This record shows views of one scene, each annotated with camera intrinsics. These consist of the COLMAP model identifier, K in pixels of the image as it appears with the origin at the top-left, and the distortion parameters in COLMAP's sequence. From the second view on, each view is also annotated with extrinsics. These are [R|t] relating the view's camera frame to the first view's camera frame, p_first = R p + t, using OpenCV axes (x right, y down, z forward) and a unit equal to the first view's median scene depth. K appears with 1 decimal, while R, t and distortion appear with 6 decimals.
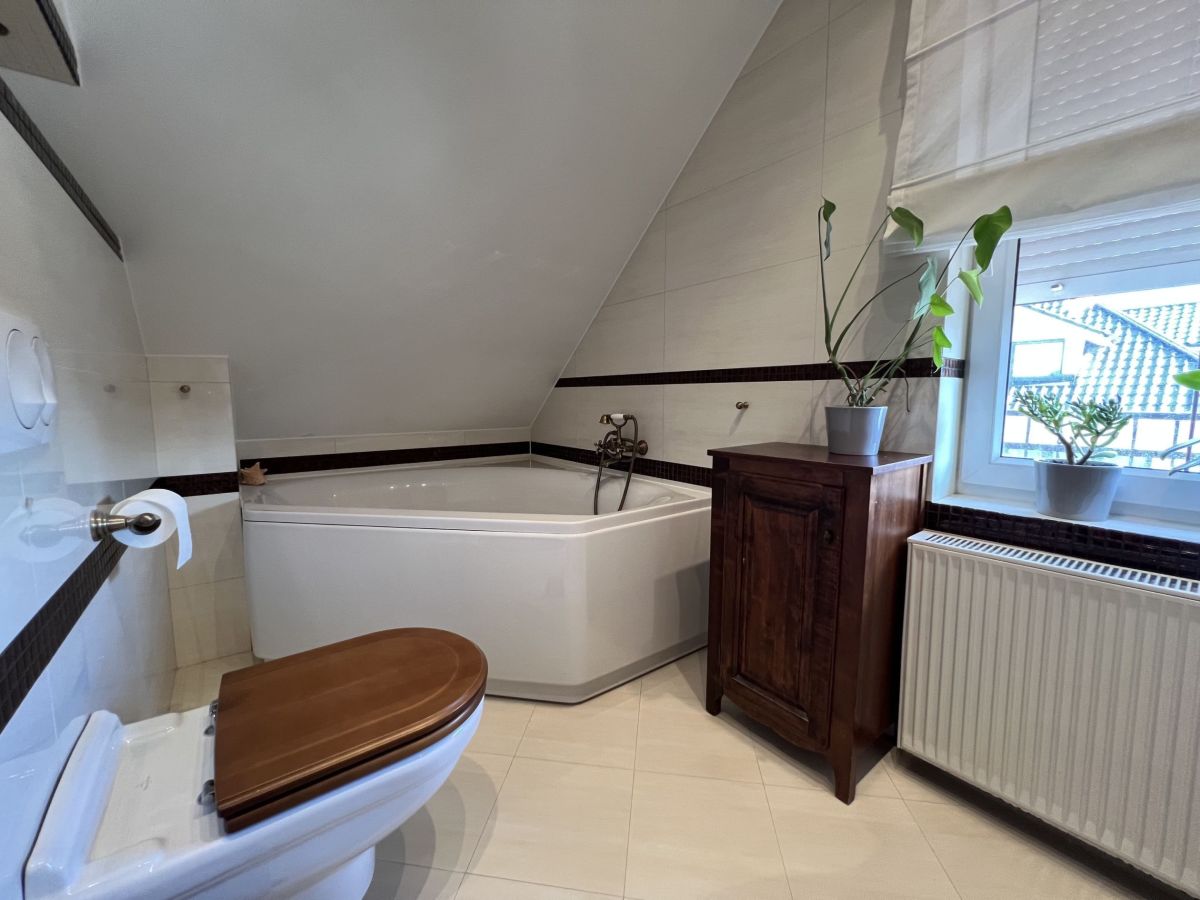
lens RADIAL K [[480.2, 0, 597.8], [0, 480.2, 443.3], [0, 0, 1]] dist [-0.003660, 0.000494]
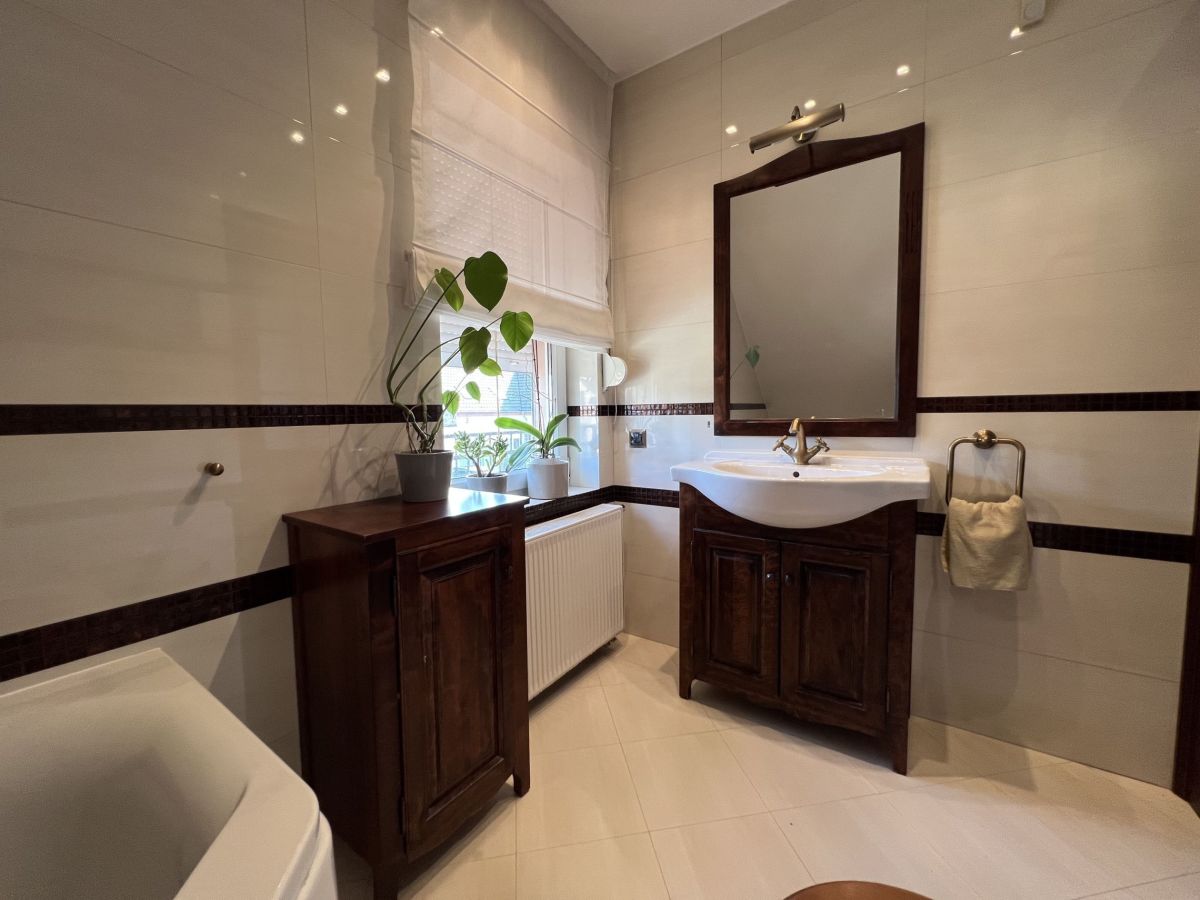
lens RADIAL K [[480.2, 0, 599.0], [0, 480.2, 452.5], [0, 0, 1]] dist [-0.003660, 0.000494]
pose [[-0.312542, -0.058294, 0.948113, -0.474312], [0.116269, 0.988262, 0.099090, -0.120324], [-0.942761, 0.141206, -0.302096, 0.884683]]
